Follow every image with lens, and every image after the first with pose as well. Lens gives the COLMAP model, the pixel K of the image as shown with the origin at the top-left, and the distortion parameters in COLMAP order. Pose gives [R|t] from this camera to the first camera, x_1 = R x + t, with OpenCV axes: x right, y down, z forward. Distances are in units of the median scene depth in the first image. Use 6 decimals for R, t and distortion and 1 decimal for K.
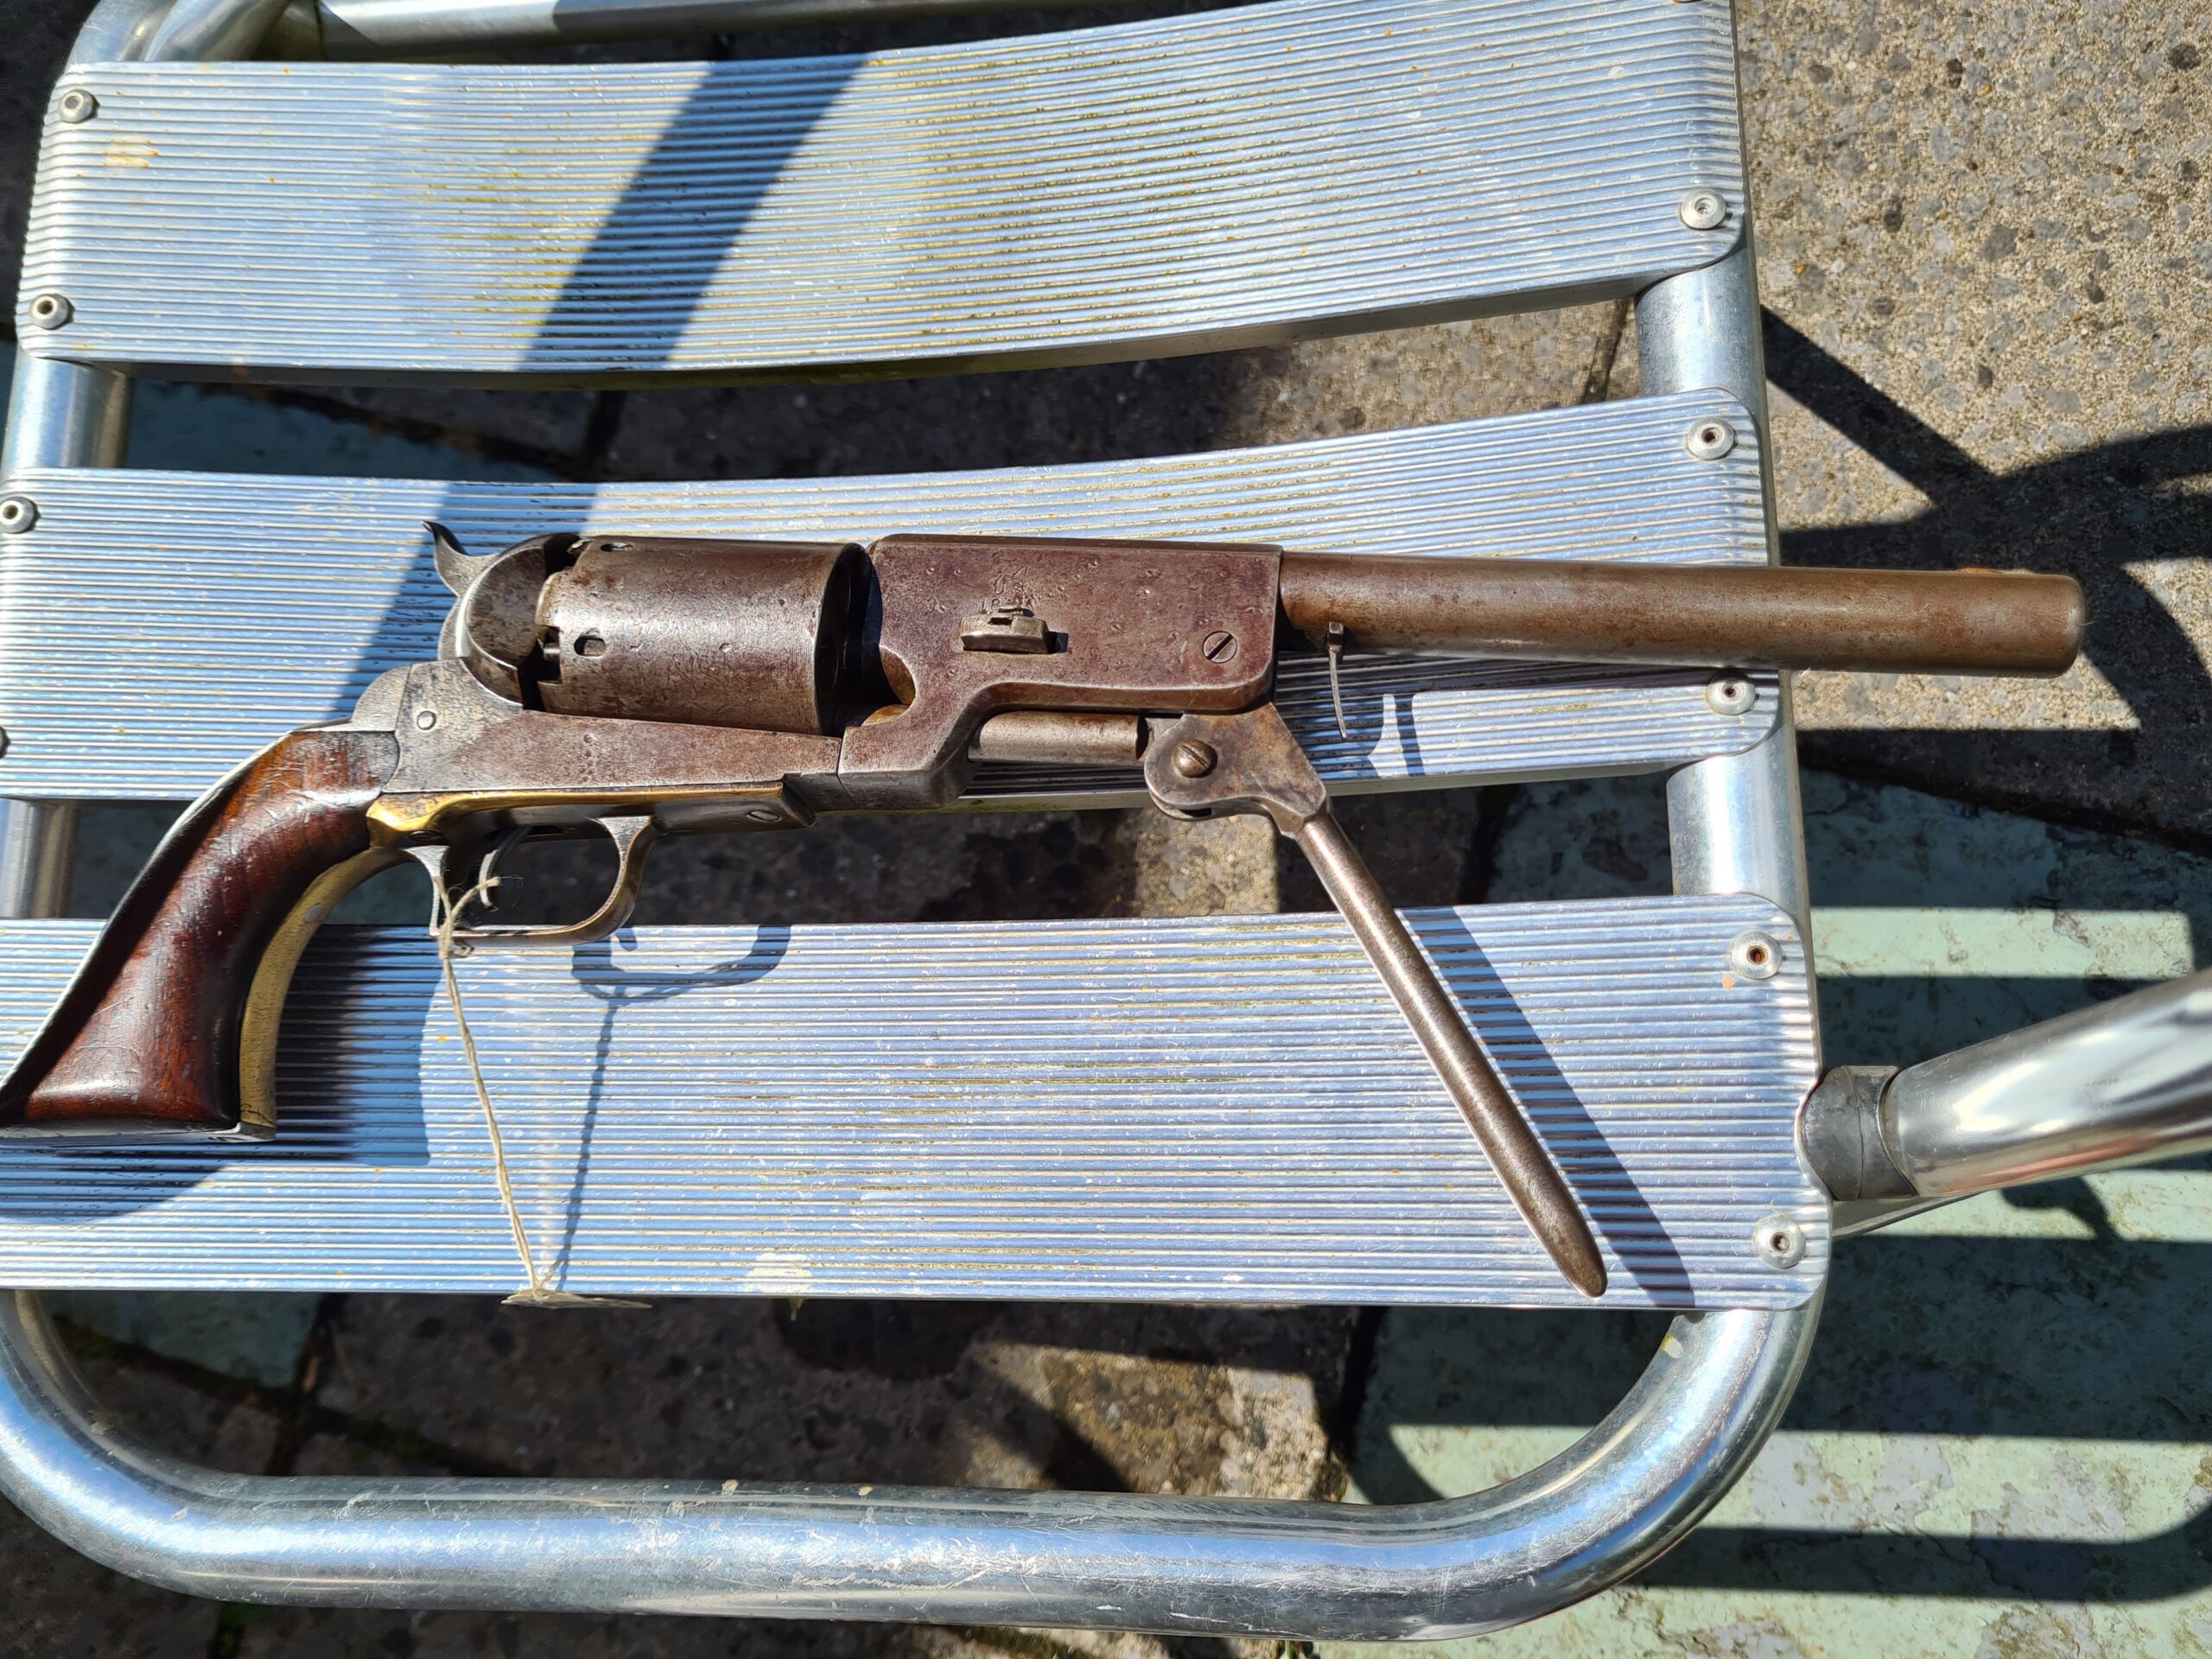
lens RADIAL K [[1574.0, 0, 1069.0], [0, 1574.0, 832.3], [0, 0, 1]] dist [-0.001281, -0.006329]
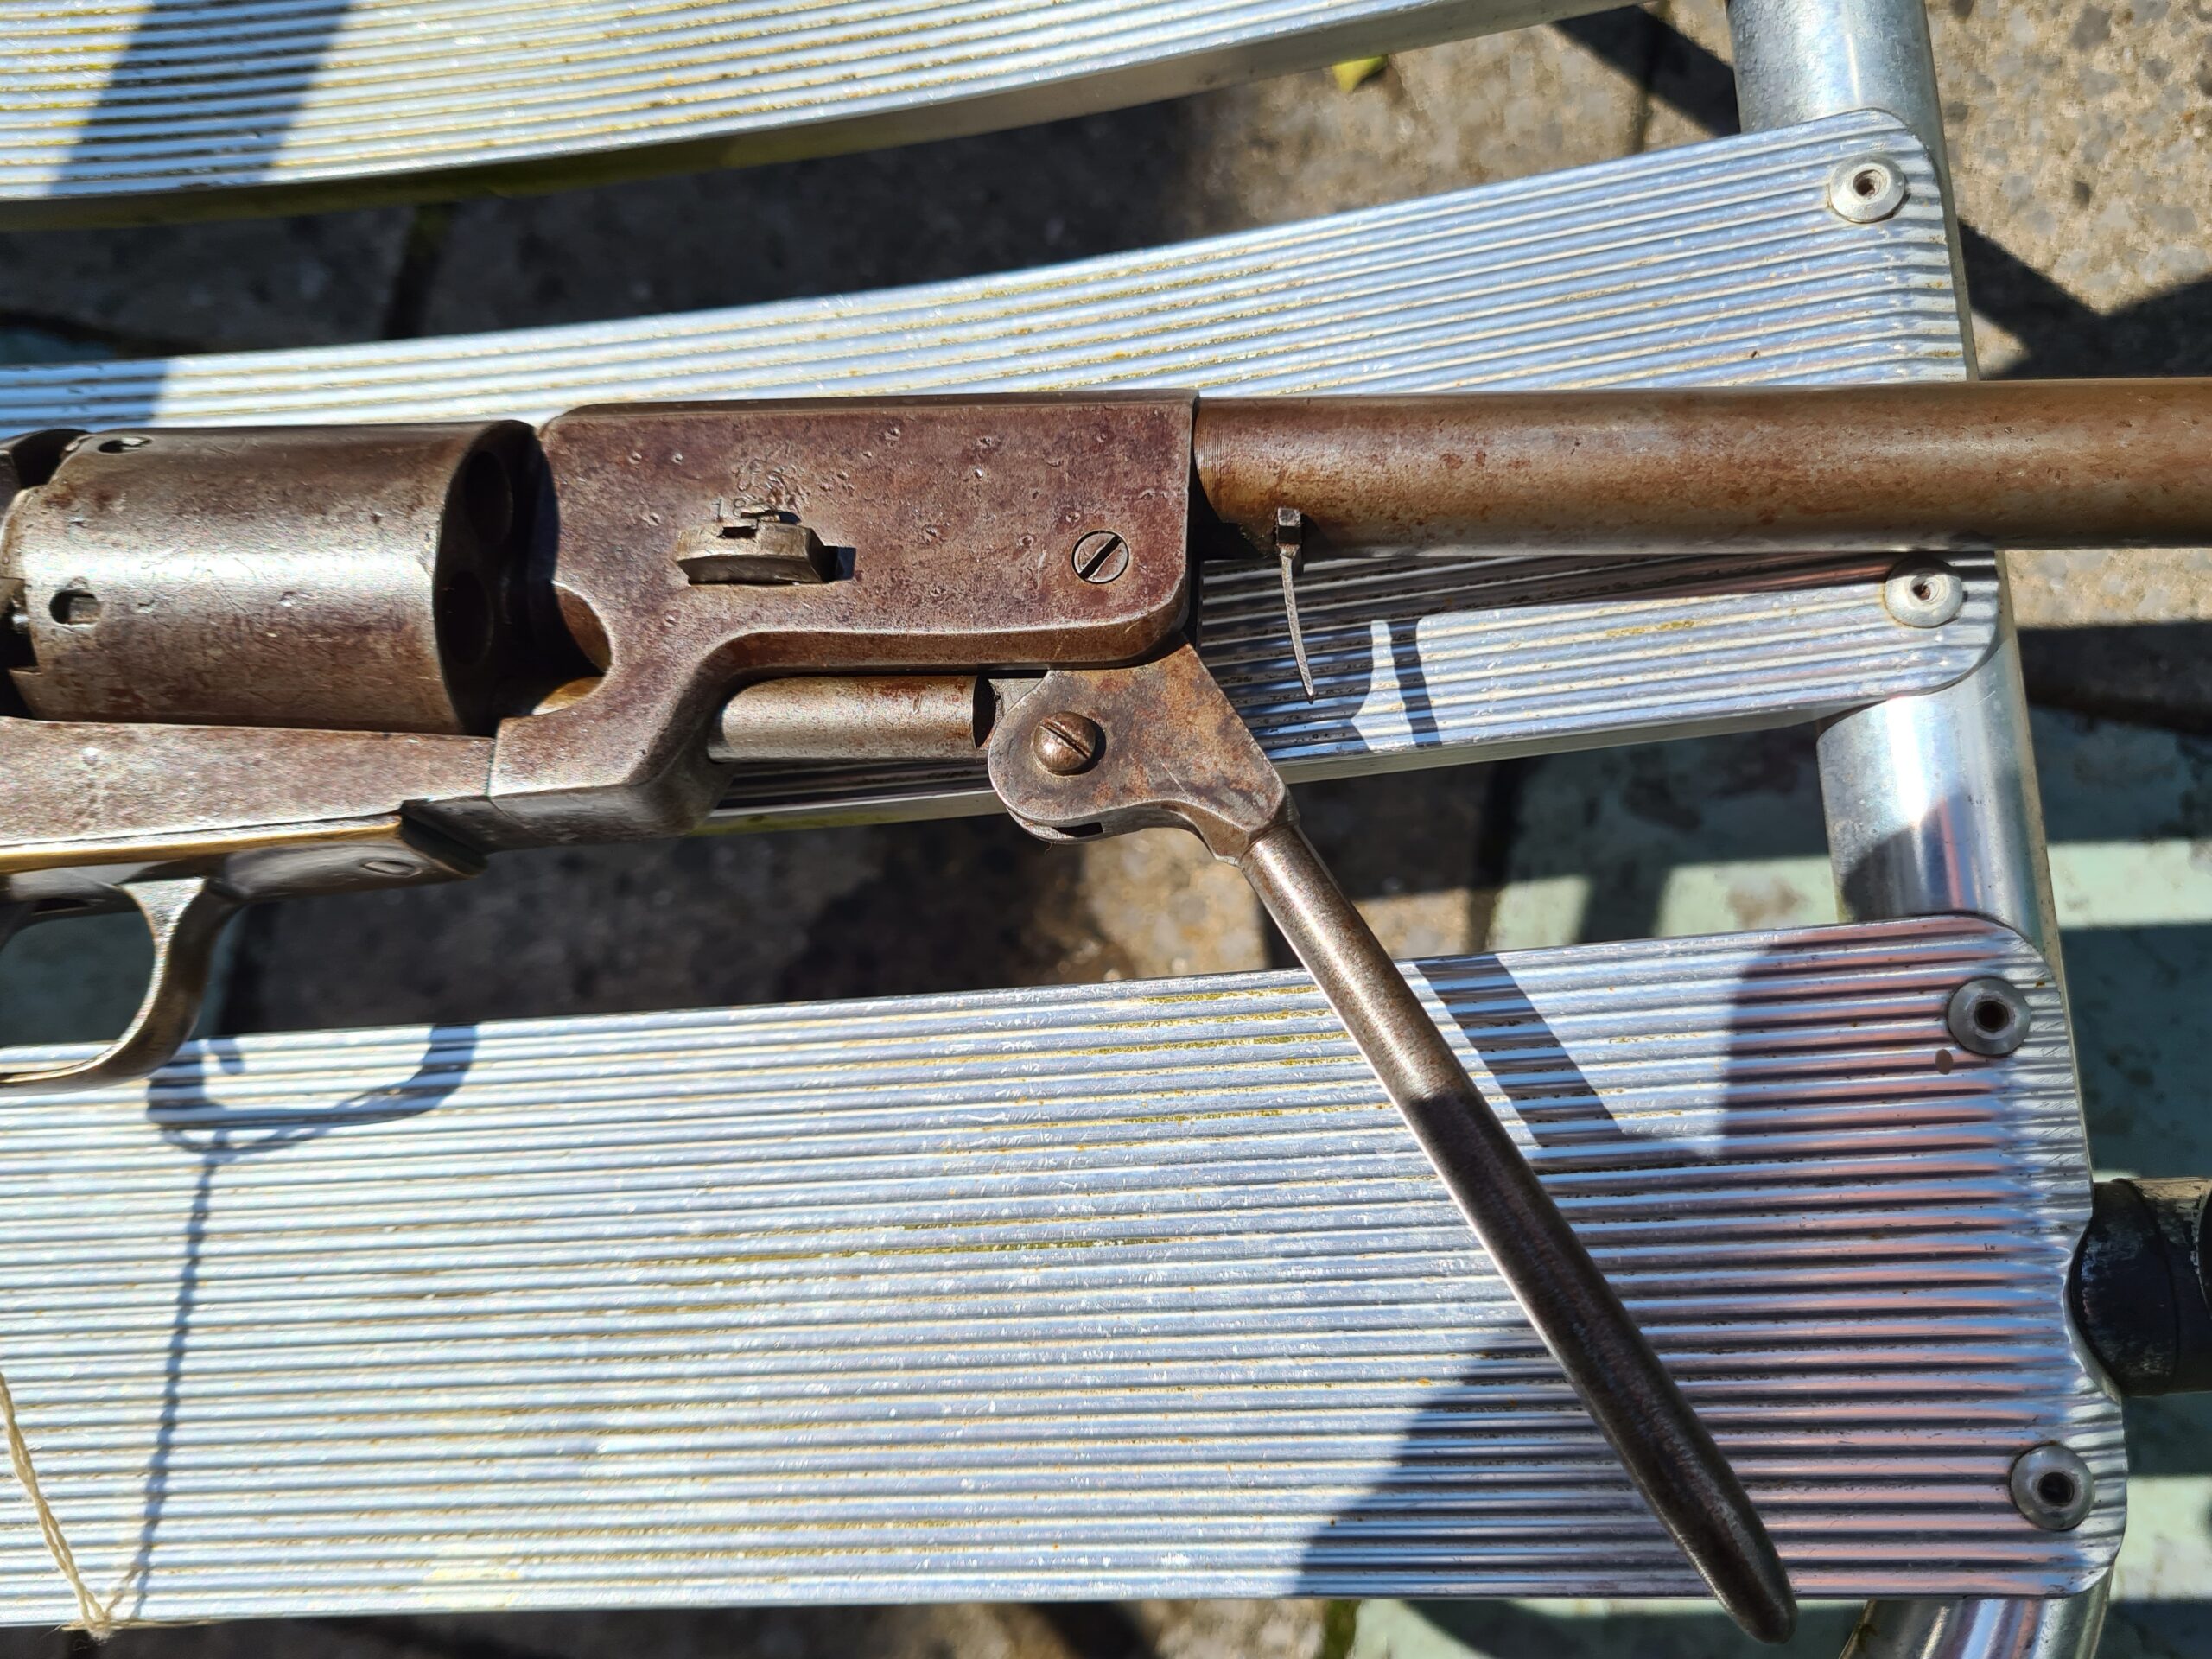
lens RADIAL K [[1646.1, 0, 1106.0], [0, 1646.1, 829.5], [0, 0, 1]] dist [-0.005327, -0.019632]
pose [[0.998073, -0.053469, 0.031500, 0.068018], [0.052385, 0.998039, 0.034273, -0.032207], [-0.033271, -0.032557, 0.998916, 0.338833]]
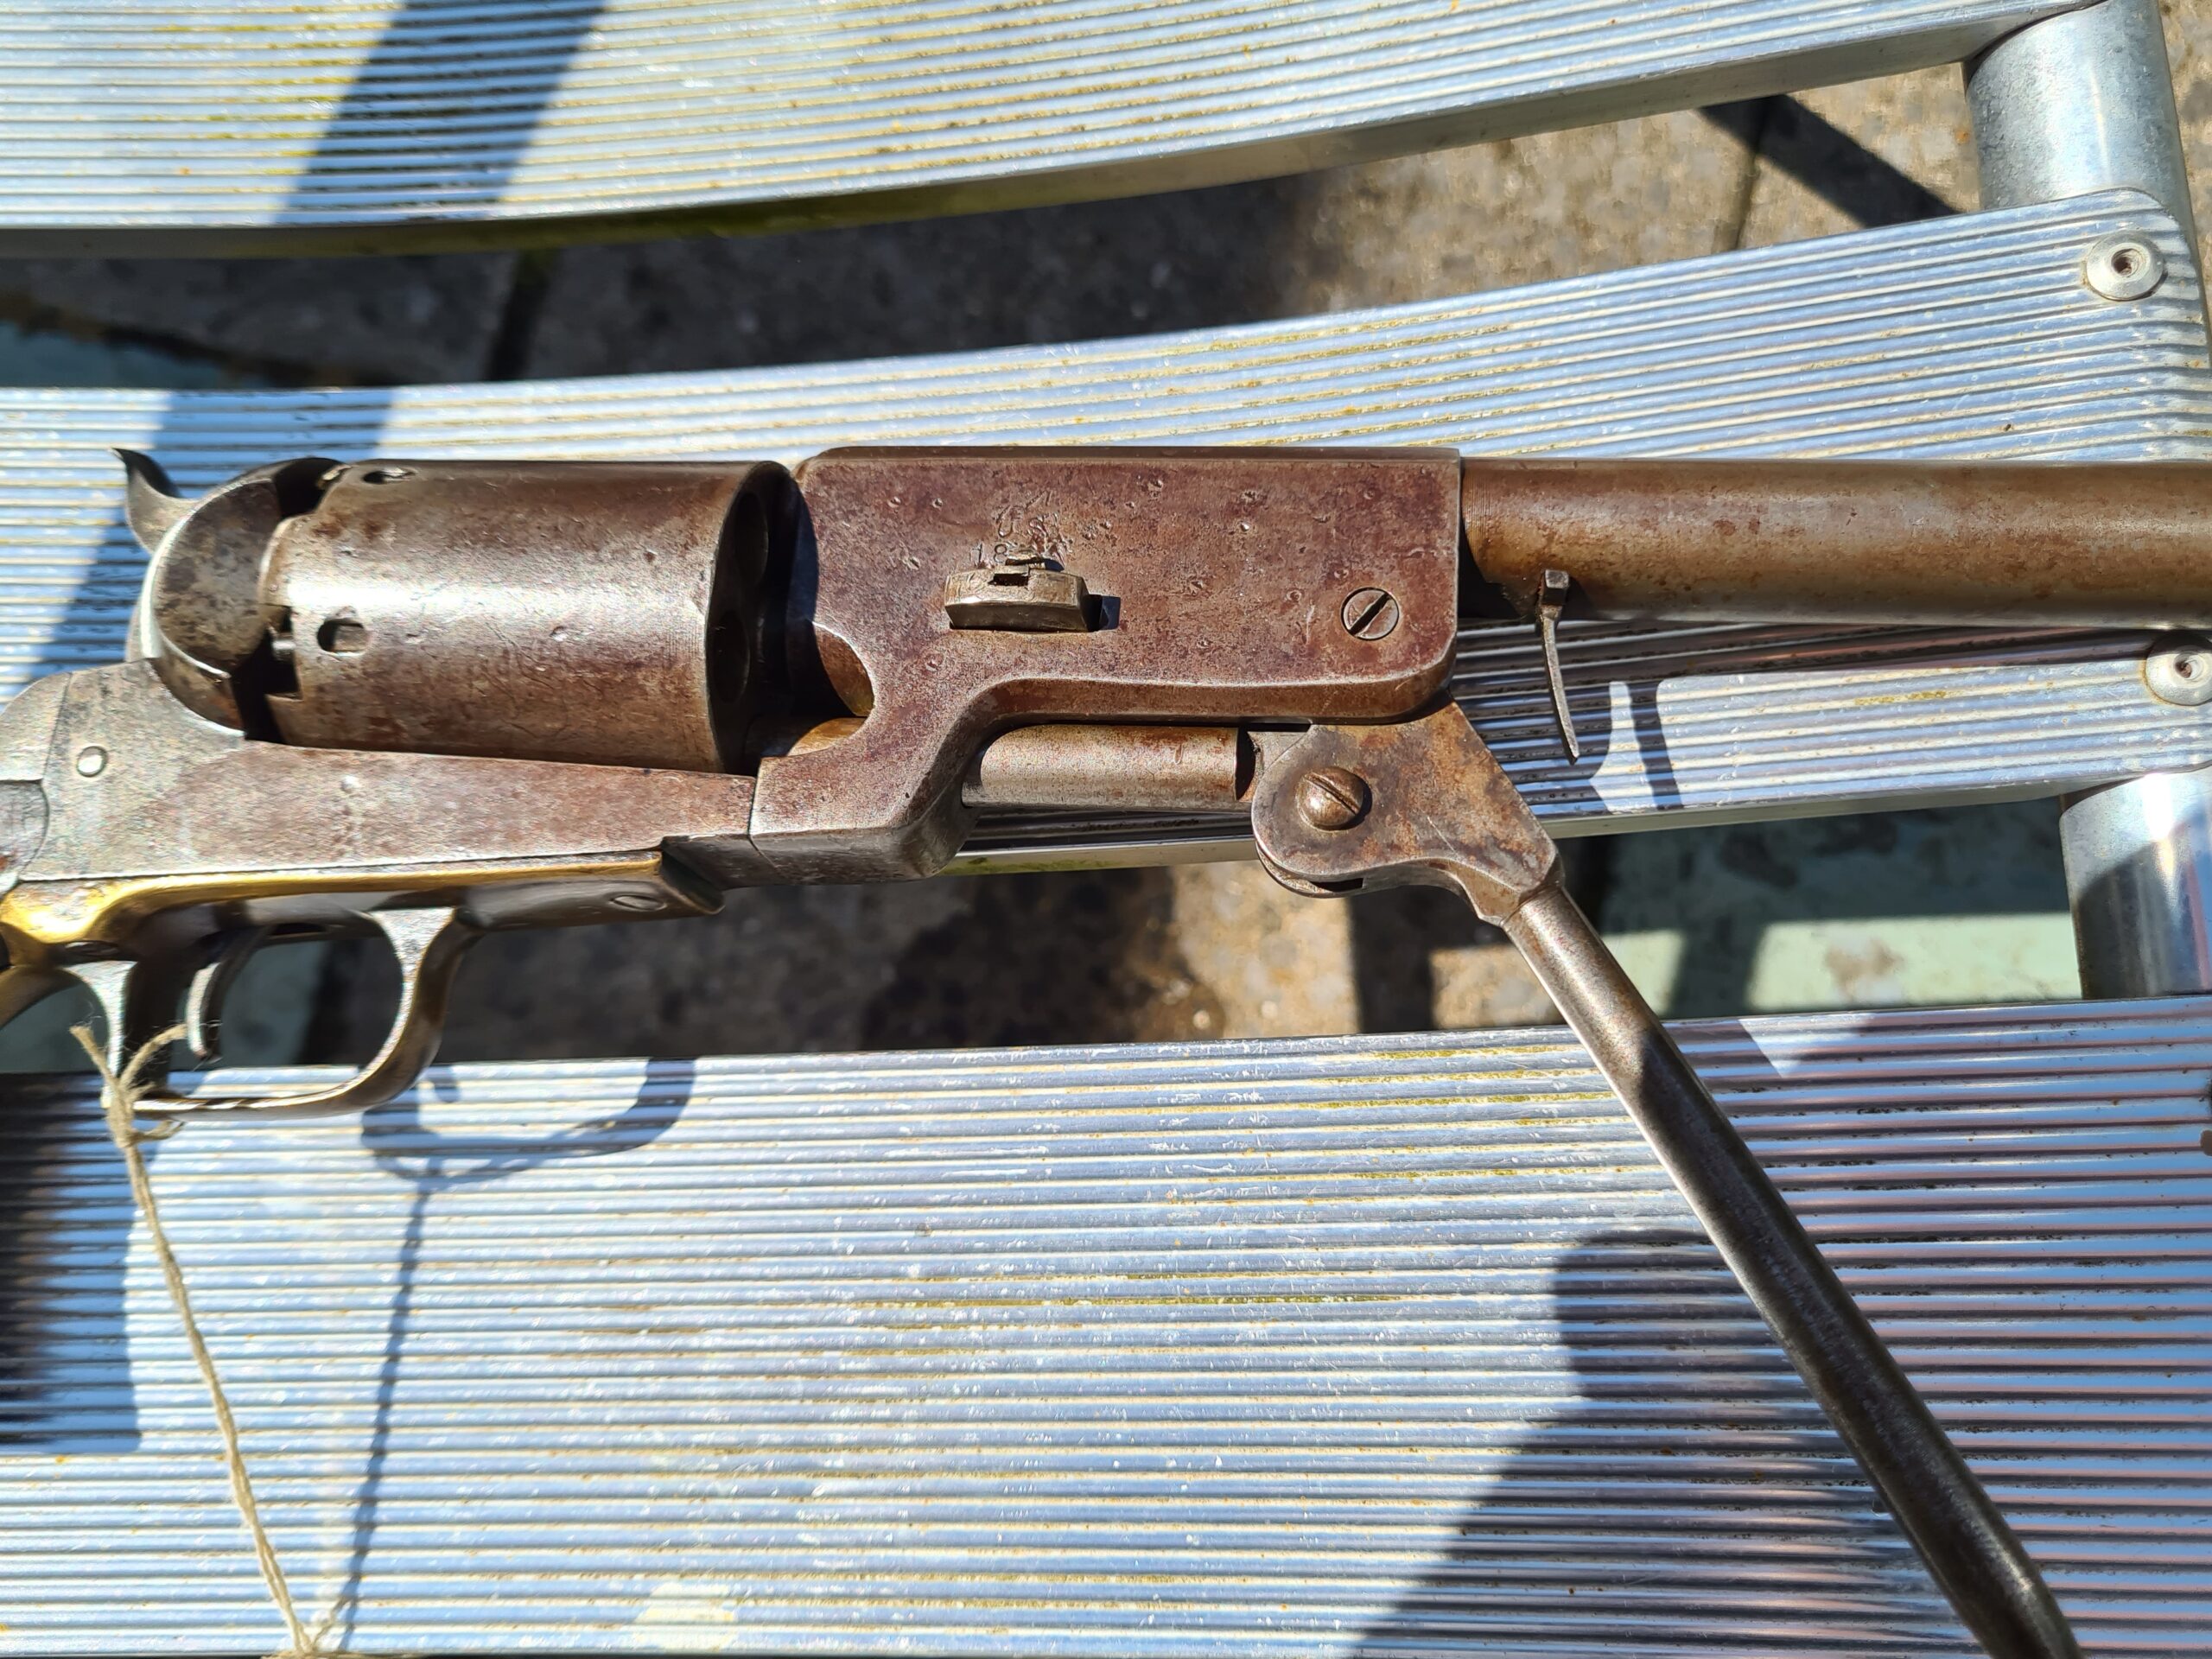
lens RADIAL K [[1646.1, 0, 1106.0], [0, 1646.1, 829.5], [0, 0, 1]] dist [-0.005327, -0.019632]
pose [[0.999460, -0.025625, 0.020558, -0.020589], [0.025355, 0.999590, 0.013292, -0.042428], [-0.020890, -0.012763, 0.999700, 0.340639]]
